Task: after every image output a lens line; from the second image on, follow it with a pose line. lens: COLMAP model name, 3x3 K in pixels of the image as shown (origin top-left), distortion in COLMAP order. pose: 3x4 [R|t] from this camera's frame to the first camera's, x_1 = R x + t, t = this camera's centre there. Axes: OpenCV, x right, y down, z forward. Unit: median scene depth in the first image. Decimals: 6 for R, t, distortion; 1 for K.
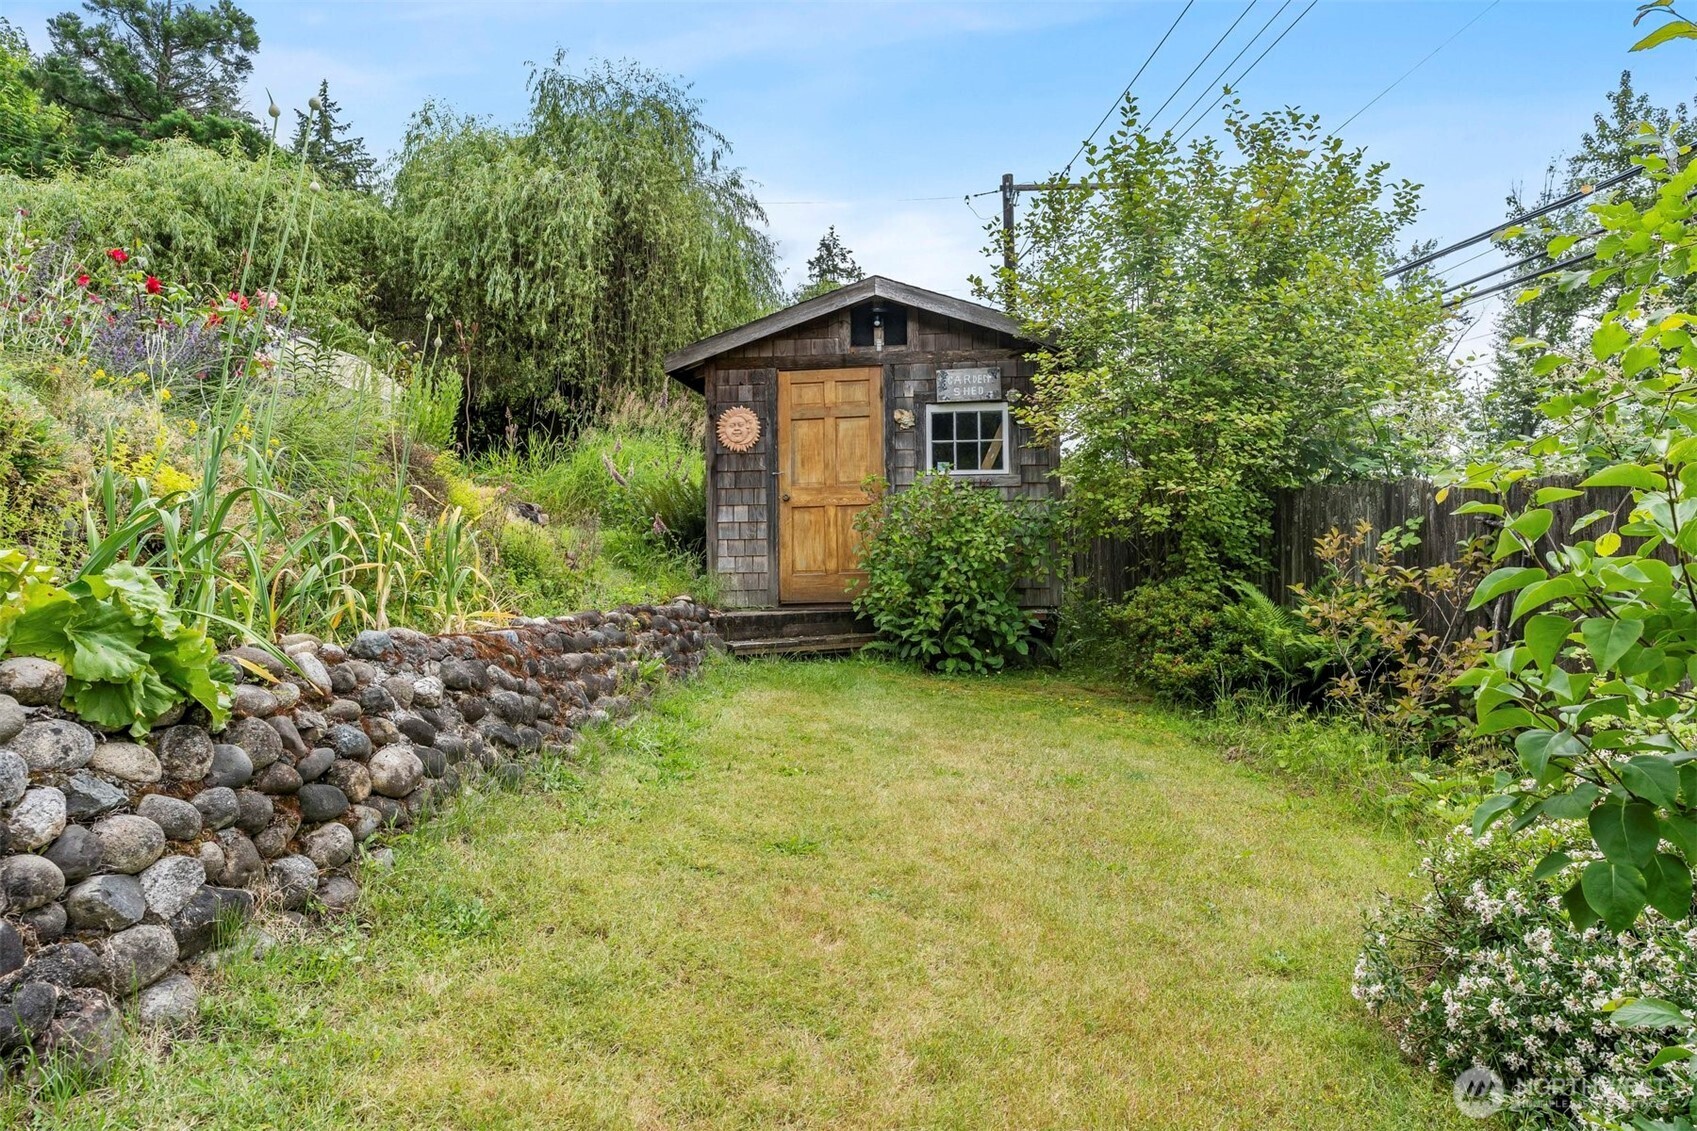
lens RADIAL K [[1120.5, 0, 848.5], [0, 1120.5, 561.5], [0, 0, 1]] dist [0.000030, -0.000002]
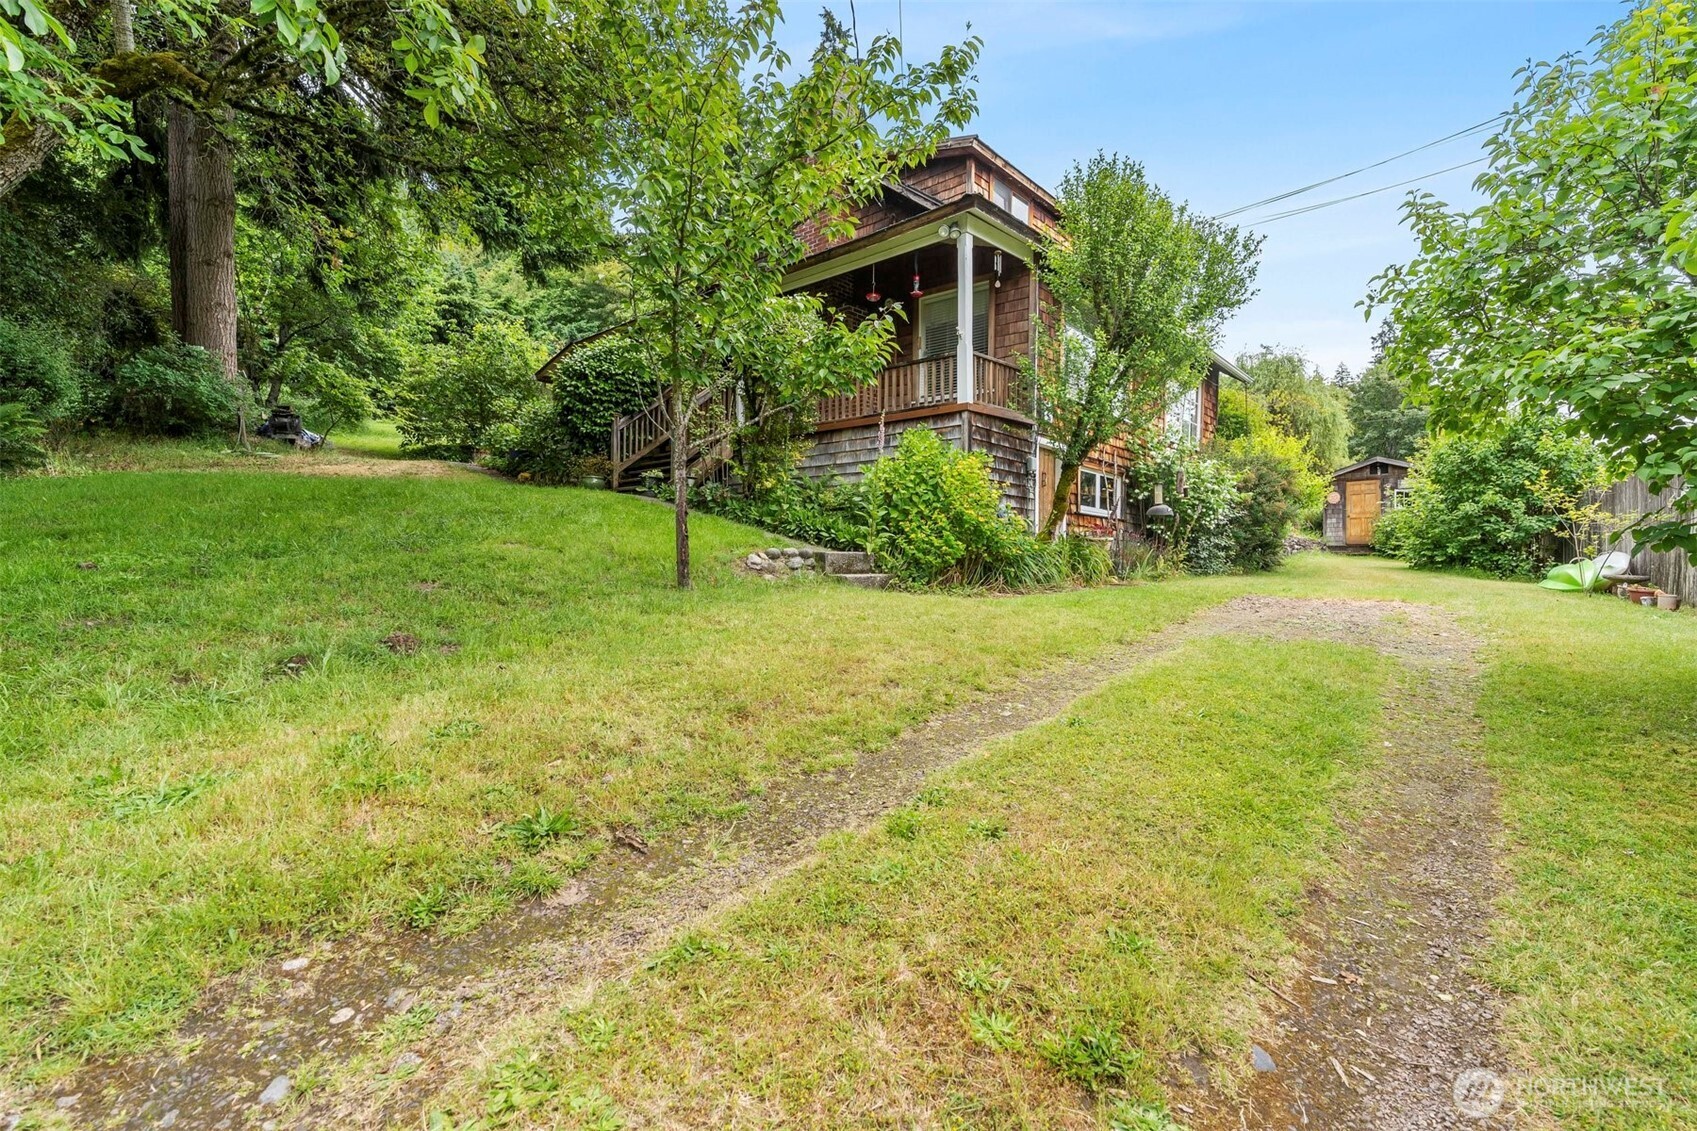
lens RADIAL K [[794.1, 0, 847.3], [0, 794.1, 562.7], [0, 0, 1]] dist [0.000571, 0.000032]
pose [[0.815279, 0.012203, -0.578940, 0.116096], [-0.017030, 0.999851, -0.002907, 0.133808], [0.578818, 0.012229, 0.815365, -2.103613]]
